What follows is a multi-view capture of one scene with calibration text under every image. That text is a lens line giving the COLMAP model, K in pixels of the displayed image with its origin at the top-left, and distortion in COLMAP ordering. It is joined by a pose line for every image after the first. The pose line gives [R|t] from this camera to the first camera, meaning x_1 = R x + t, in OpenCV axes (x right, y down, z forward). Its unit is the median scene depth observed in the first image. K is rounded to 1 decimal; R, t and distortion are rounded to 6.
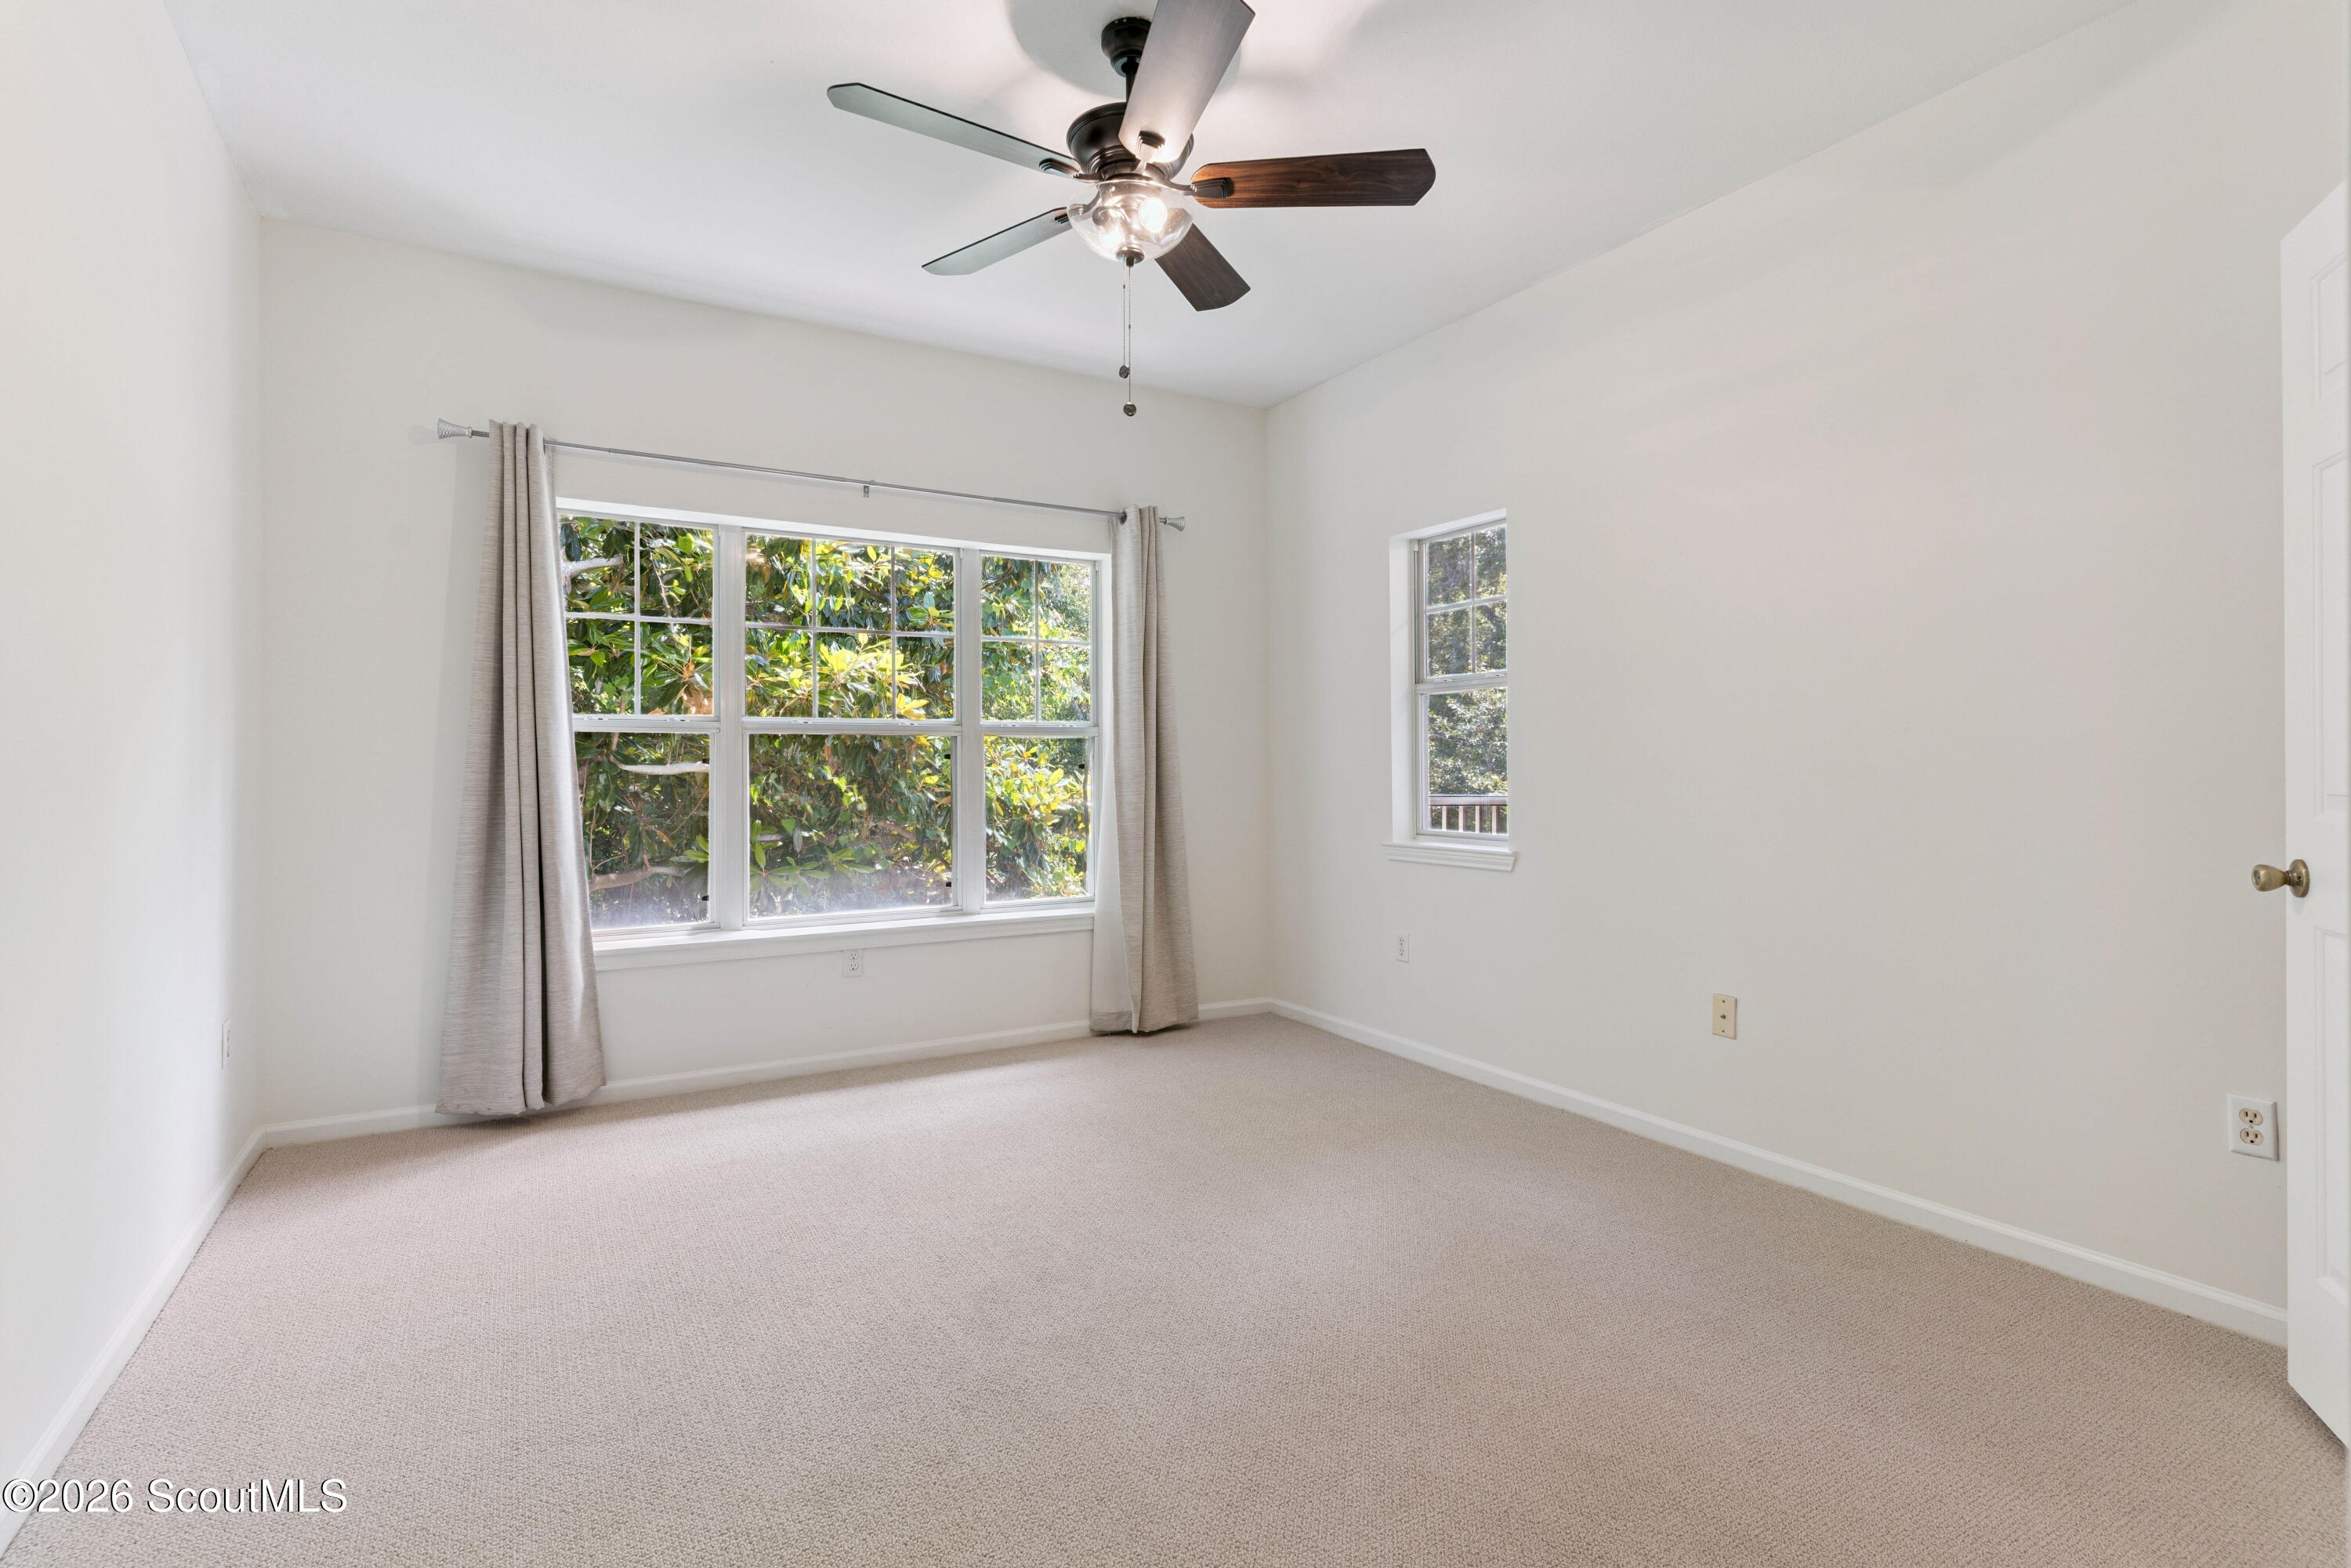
lens RADIAL K [[1144.8, 0, 1176.8], [0, 1144.8, 776.8], [0, 0, 1]] dist [-0.000893, -0.000430]
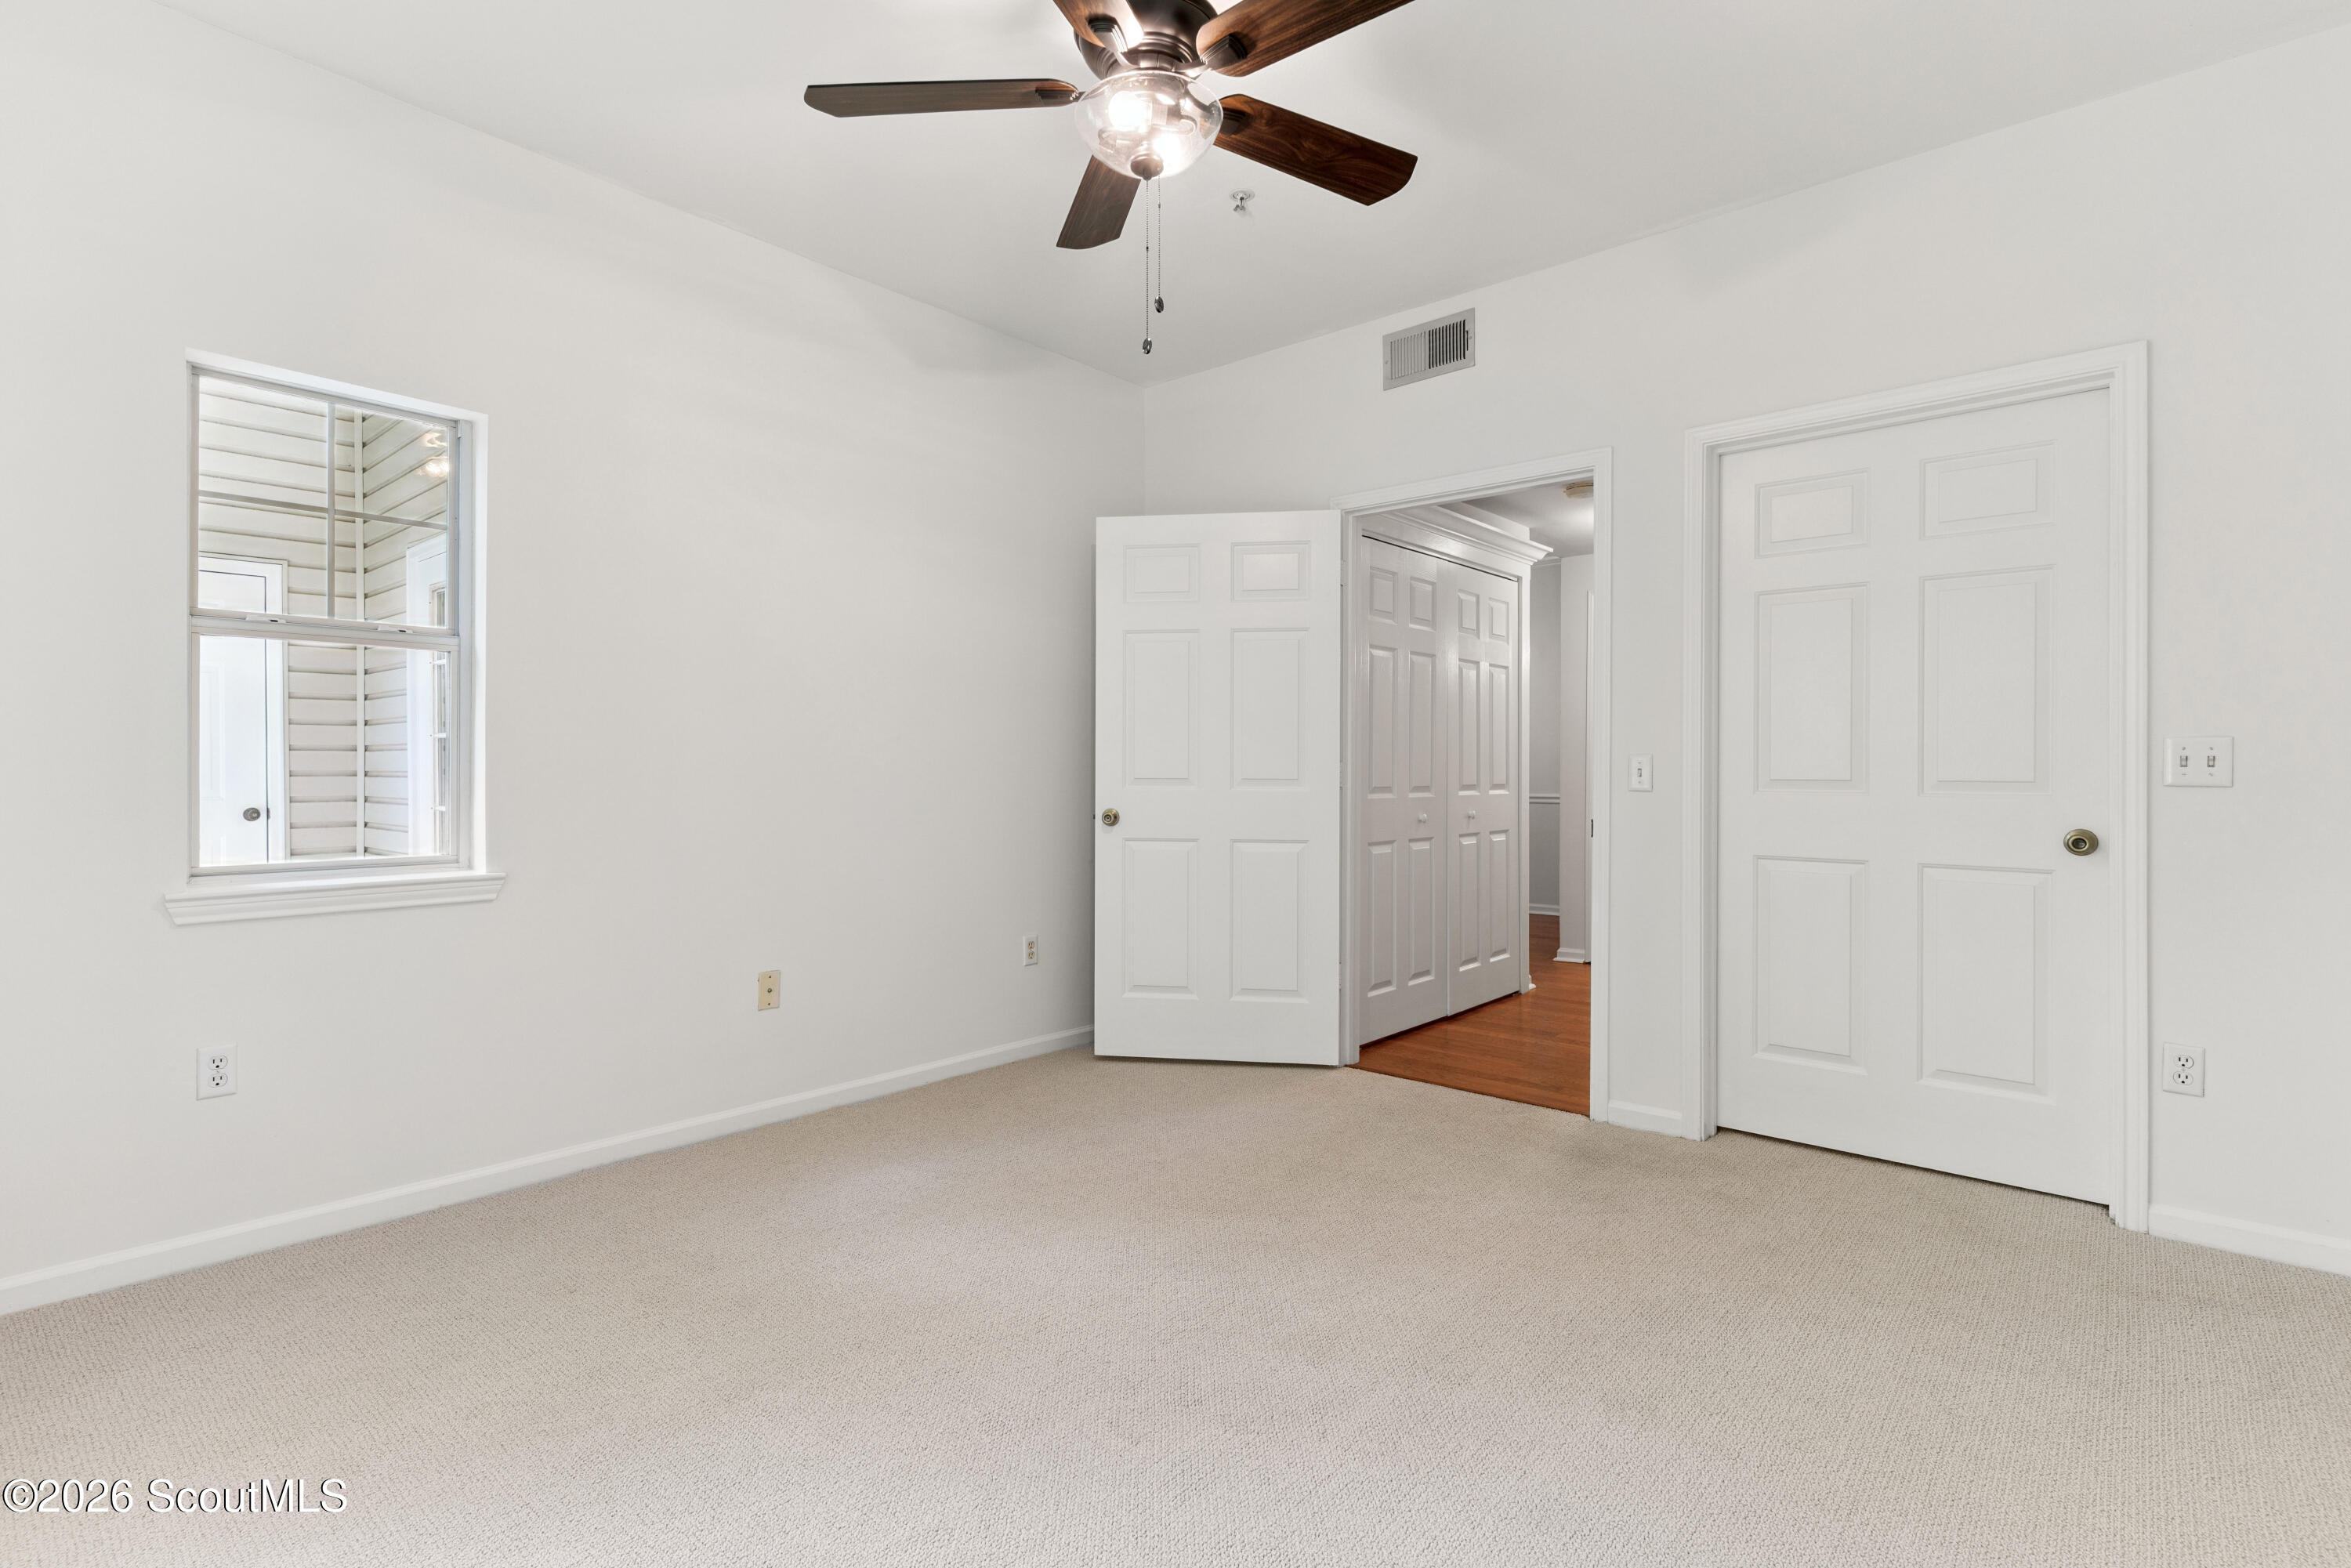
lens RADIAL K [[1144.8, 0, 1174.2], [0, 1144.8, 776.2], [0, 0, 1]] dist [-0.000893, -0.000430]
pose [[-0.343251, -0.006780, 0.939219, -0.691513], [0.003555, 0.999957, 0.008517, -0.005161], [-0.939237, 0.006263, -0.343212, 1.012166]]
